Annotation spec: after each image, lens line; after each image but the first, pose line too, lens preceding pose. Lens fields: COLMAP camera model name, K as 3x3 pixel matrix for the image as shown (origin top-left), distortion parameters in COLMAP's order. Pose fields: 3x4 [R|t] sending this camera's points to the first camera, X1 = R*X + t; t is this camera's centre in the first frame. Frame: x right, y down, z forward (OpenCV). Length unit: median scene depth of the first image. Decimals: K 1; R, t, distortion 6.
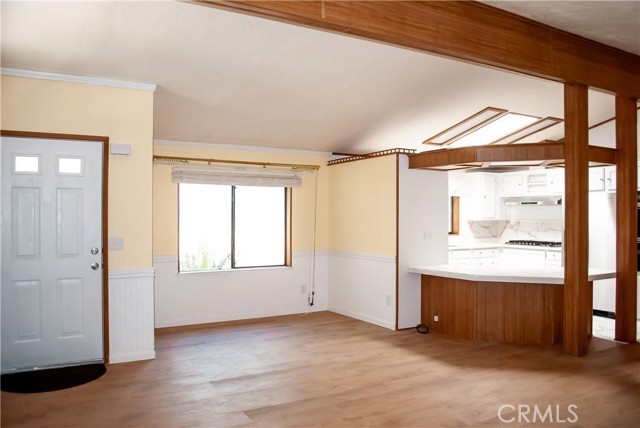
lens RADIAL K [[505.6, 0, 322.4], [0, 505.6, 215.9], [0, 0, 1]] dist [-0.078173, 0.008369]
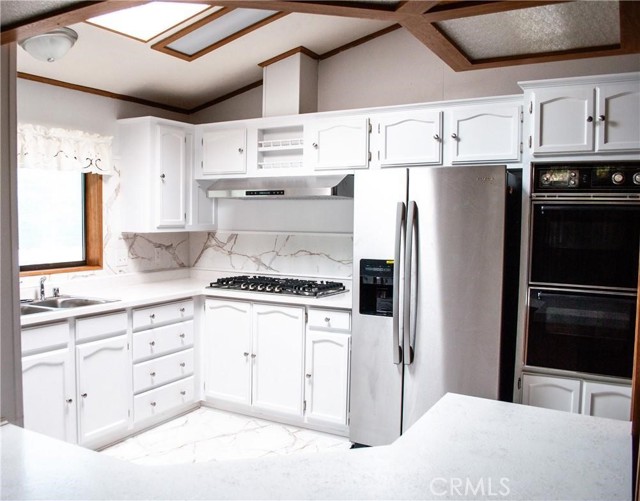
lens RADIAL K [[599.3, 0, 262.6], [0, 599.3, 252.4], [0, 0, 1]] dist [-0.065317, 0.000000]
pose [[0.888146, -0.023340, 0.458969, 0.231524], [-0.004267, 0.998248, 0.059021, -0.006455], [-0.459543, -0.054378, 0.886490, 0.711468]]
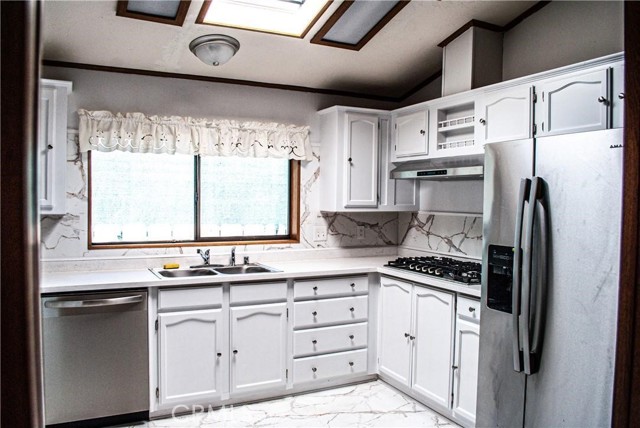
lens RADIAL K [[505.6, 0, 321.5], [0, 505.6, 214.8], [0, 0, 1]] dist [-0.078173, 0.008369]
pose [[0.997970, 0.011715, -0.062597, 0.454890], [-0.009797, 0.999475, 0.030868, -0.003486], [0.062926, -0.030192, 0.997561, 0.747044]]
